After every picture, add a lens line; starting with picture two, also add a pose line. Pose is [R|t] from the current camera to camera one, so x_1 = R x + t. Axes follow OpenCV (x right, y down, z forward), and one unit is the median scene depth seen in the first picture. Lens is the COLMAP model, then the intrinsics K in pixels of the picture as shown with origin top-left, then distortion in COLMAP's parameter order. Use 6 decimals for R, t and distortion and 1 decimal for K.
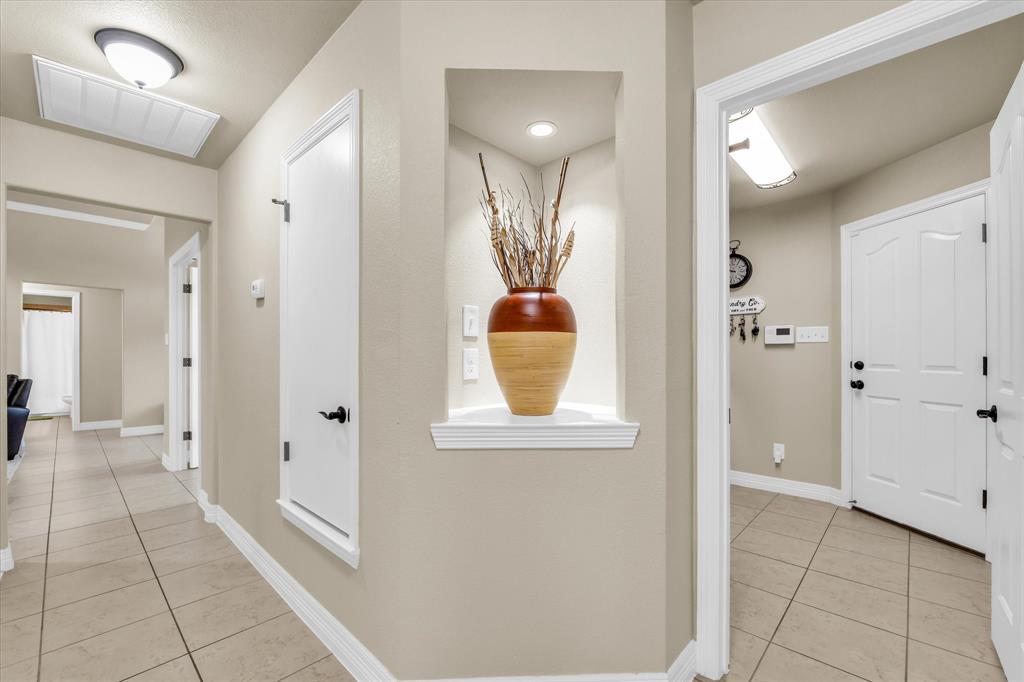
lens RADIAL K [[426.8, 0, 513.9], [0, 426.8, 346.7], [0, 0, 1]] dist [-0.008288, 0.000122]
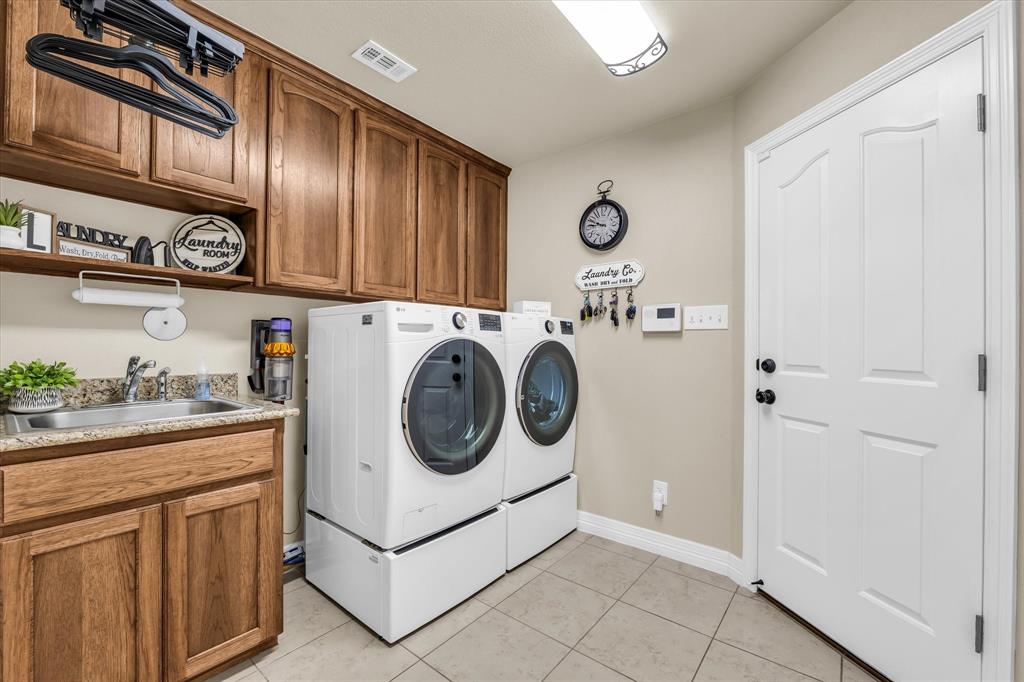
lens RADIAL K [[426.8, 0, 507.1], [0, 426.8, 336.4], [0, 0, 1]] dist [-0.008288, 0.000122]
pose [[0.997163, 0.009467, 0.074680, 0.346980], [-0.009176, 0.999949, -0.004246, 0.006119], [-0.074716, 0.003549, 0.997199, 0.367155]]
